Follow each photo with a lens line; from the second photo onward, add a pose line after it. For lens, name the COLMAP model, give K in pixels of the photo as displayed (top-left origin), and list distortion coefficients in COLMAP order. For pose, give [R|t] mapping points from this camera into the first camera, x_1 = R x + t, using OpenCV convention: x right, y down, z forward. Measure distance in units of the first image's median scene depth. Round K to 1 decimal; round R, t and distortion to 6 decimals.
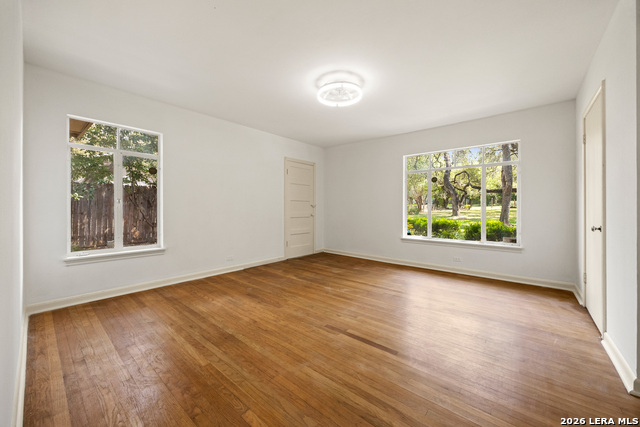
lens RADIAL K [[243.4, 0, 319.8], [0, 243.4, 210.3], [0, 0, 1]] dist [-0.000031, 0.000017]
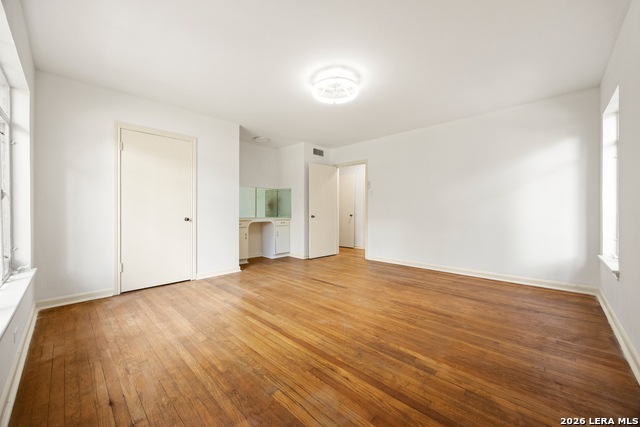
lens RADIAL K [[243.4, 0, 319.8], [0, 243.4, 210.3], [0, 0, 1]] dist [-0.000031, 0.000017]
pose [[-0.998463, 0.002766, 0.055353, 0.080806], [0.003025, 0.999985, 0.004583, 0.000717], [-0.055339, 0.004744, -0.998456, 1.877442]]
